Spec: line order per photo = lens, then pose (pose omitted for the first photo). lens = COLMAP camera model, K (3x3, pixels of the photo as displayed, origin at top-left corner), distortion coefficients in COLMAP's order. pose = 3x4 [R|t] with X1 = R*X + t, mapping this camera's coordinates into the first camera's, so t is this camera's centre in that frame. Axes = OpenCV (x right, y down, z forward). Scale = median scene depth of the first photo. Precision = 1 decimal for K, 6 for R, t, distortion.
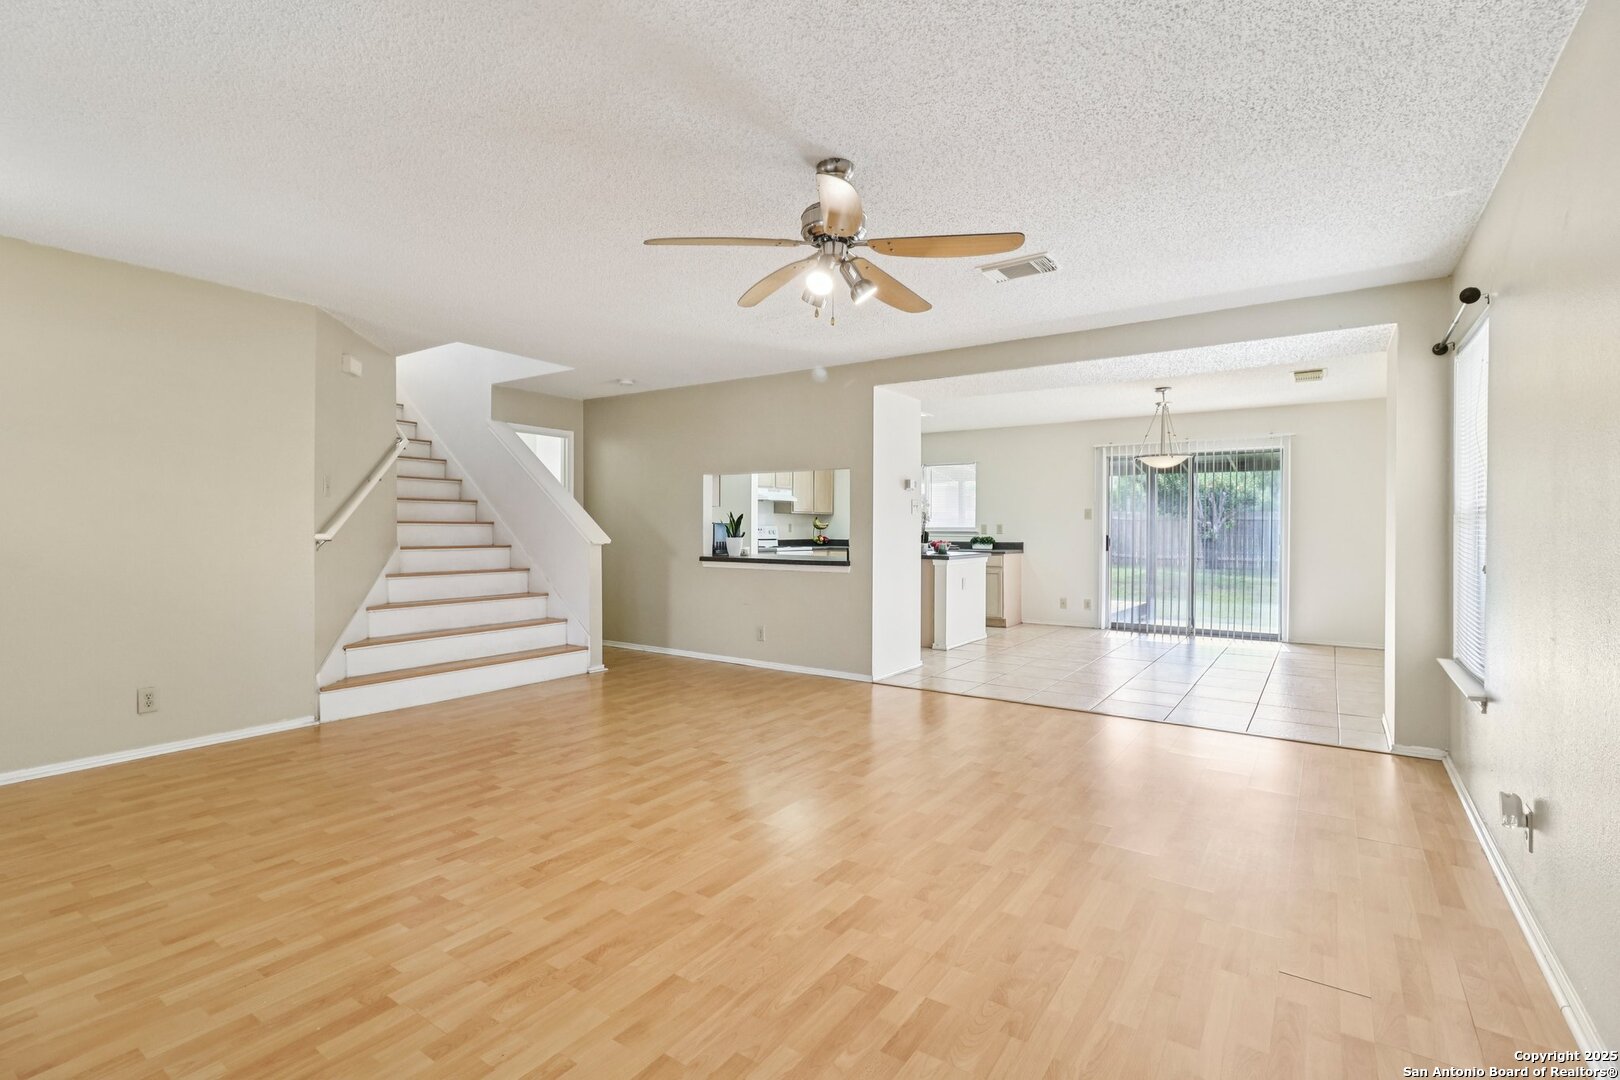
lens RADIAL K [[753.2, 0, 816.7], [0, 753.2, 528.7], [0, 0, 1]] dist [0.000232, -0.000500]
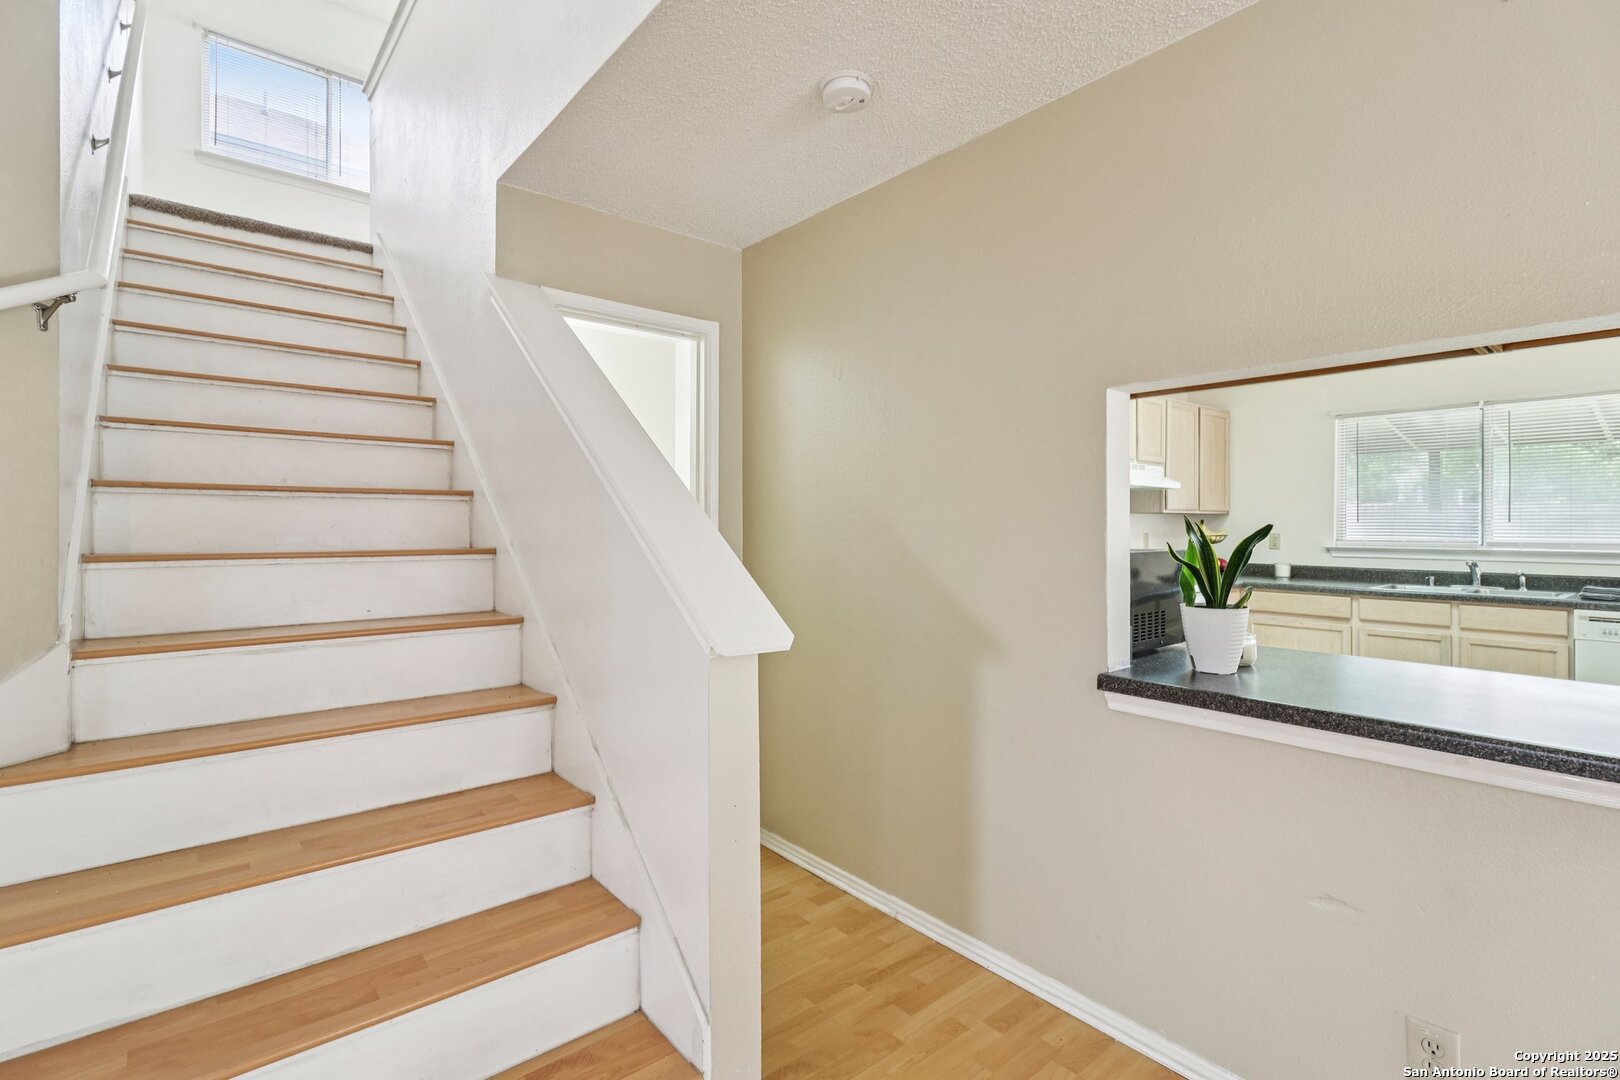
lens RADIAL K [[756.1, 0, 812.4], [0, 756.1, 519.3], [0, 0, 1]] dist [0.003304, 0.000232]
pose [[0.961837, -0.003981, -0.273595, -0.288719], [0.002542, 0.999981, -0.005612, -0.033275], [0.273612, 0.004703, 0.961829, 1.107830]]
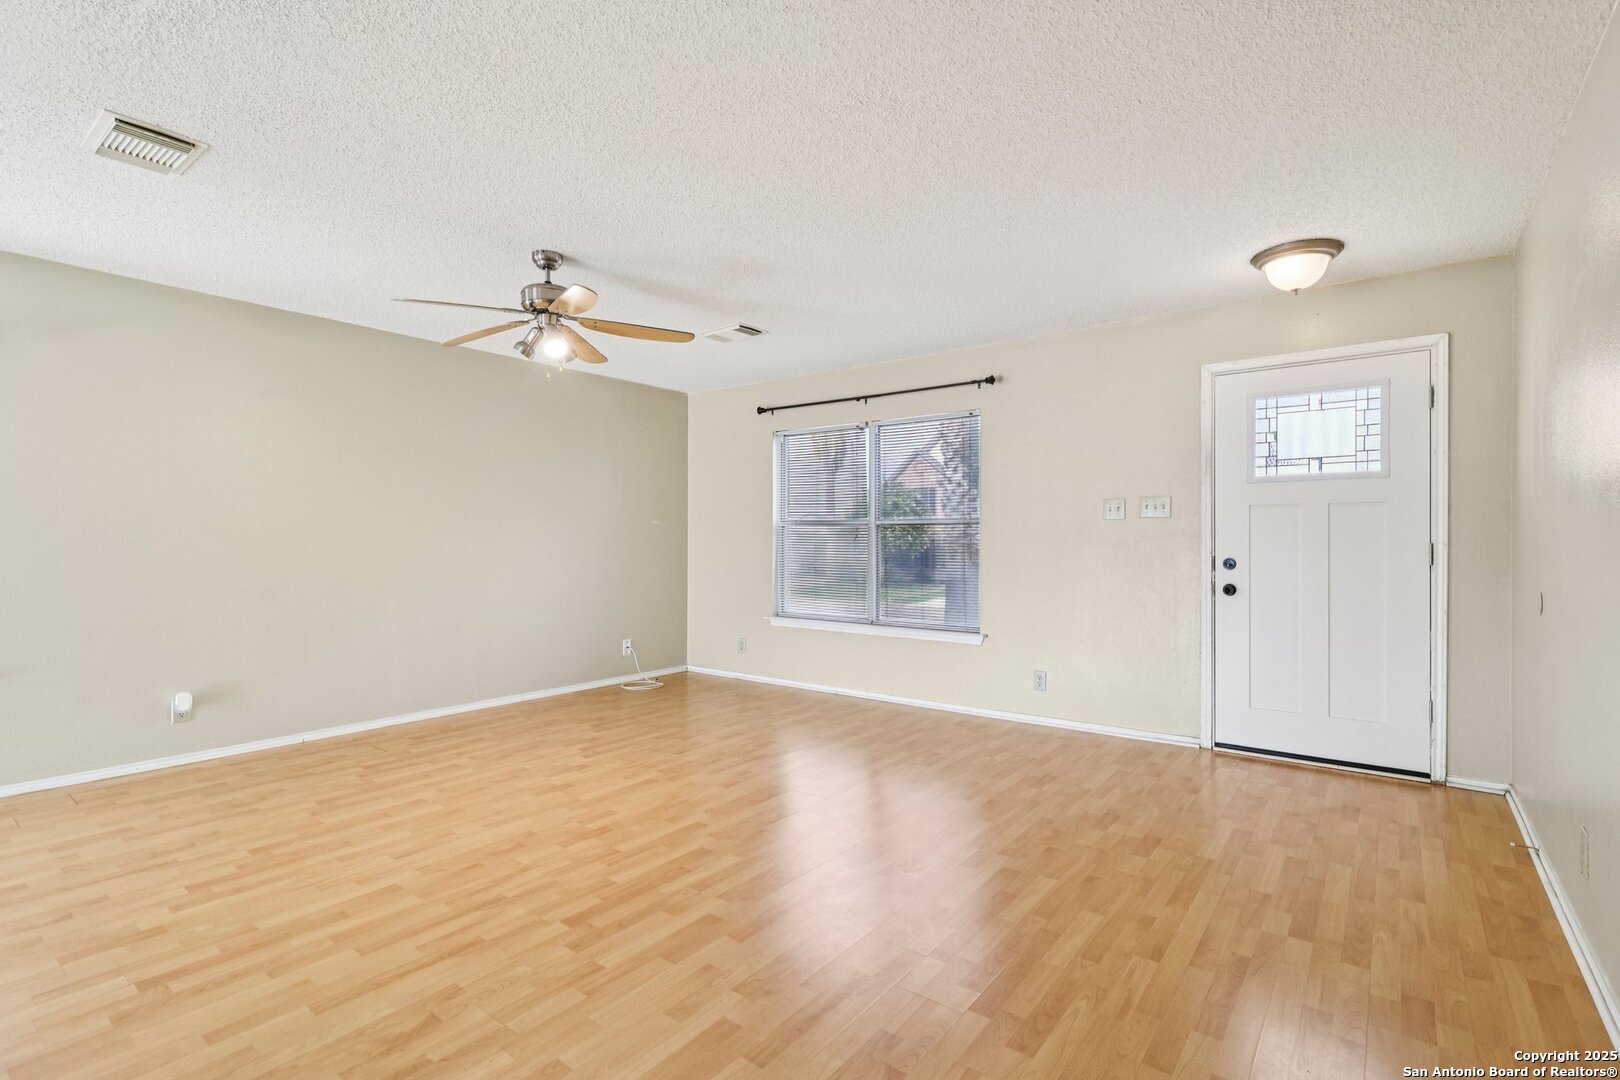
lens RADIAL K [[753.2, 0, 816.7], [0, 753.2, 528.7], [0, 0, 1]] dist [0.000232, -0.000500]
pose [[-0.998683, -0.005431, 0.051010, -0.317937], [-0.006208, 0.999867, -0.015089, 0.001681], [-0.050921, -0.015386, -0.998584, 1.442945]]
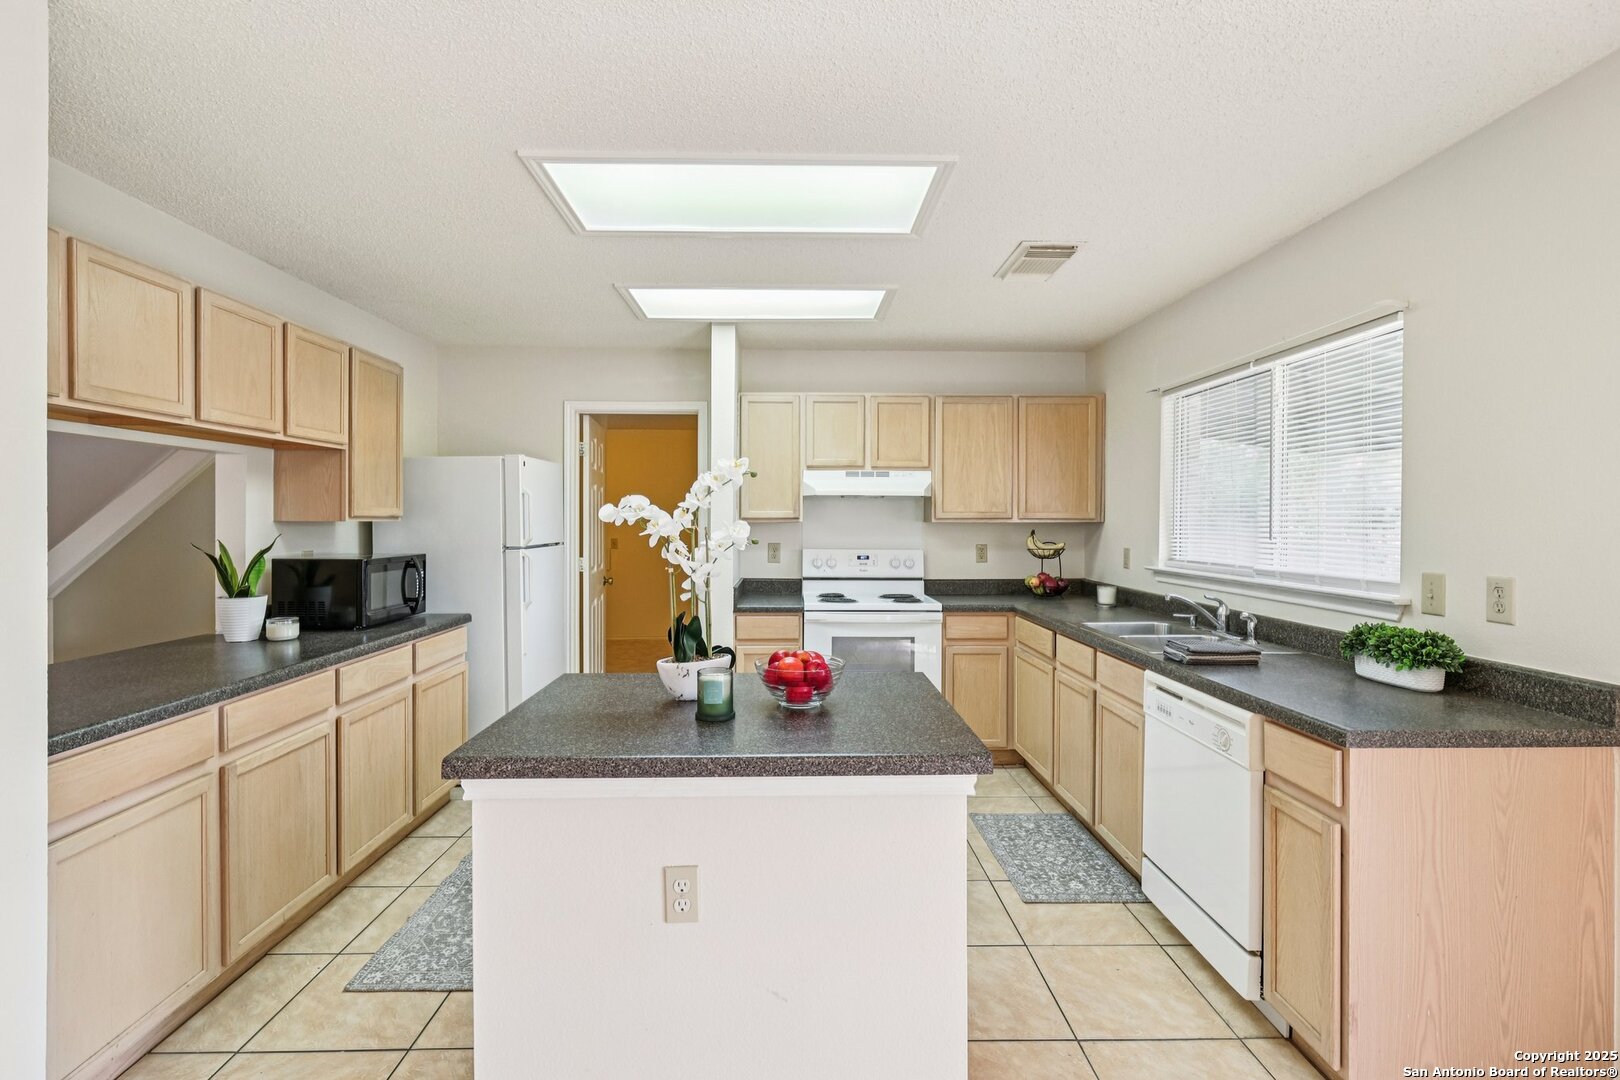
lens RADIAL K [[753.2, 0, 816.7], [0, 753.2, 528.7], [0, 0, 1]] dist [0.000232, -0.000500]
pose [[0.585950, 0.005464, -0.810329, 0.688127], [0.001617, 0.999967, 0.007912, -0.049874], [0.810346, -0.005946, 0.585922, 1.650170]]
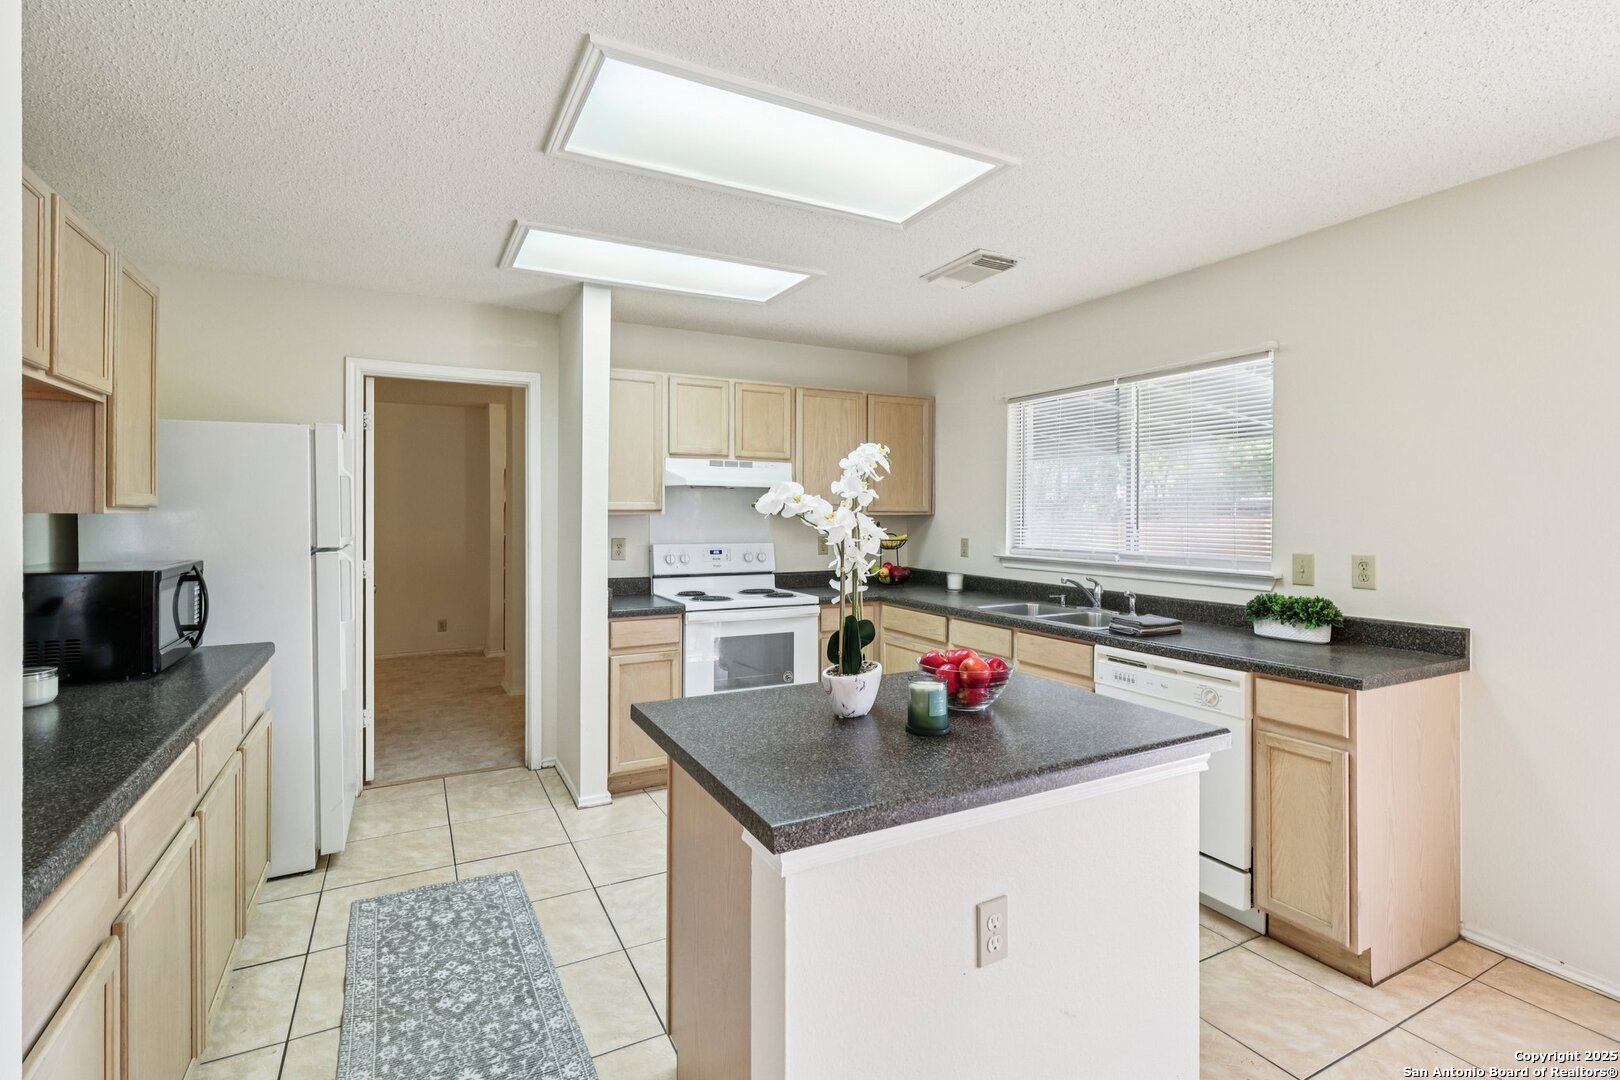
lens RADIAL K [[756.1, 0, 812.4], [0, 756.1, 519.3], [0, 0, 1]] dist [0.003304, 0.000232]
pose [[0.886660, 0.001091, -0.462421, 0.435110], [0.002059, 0.999978, 0.006309, -0.050468], [0.462418, -0.006546, 0.886638, 1.483150]]
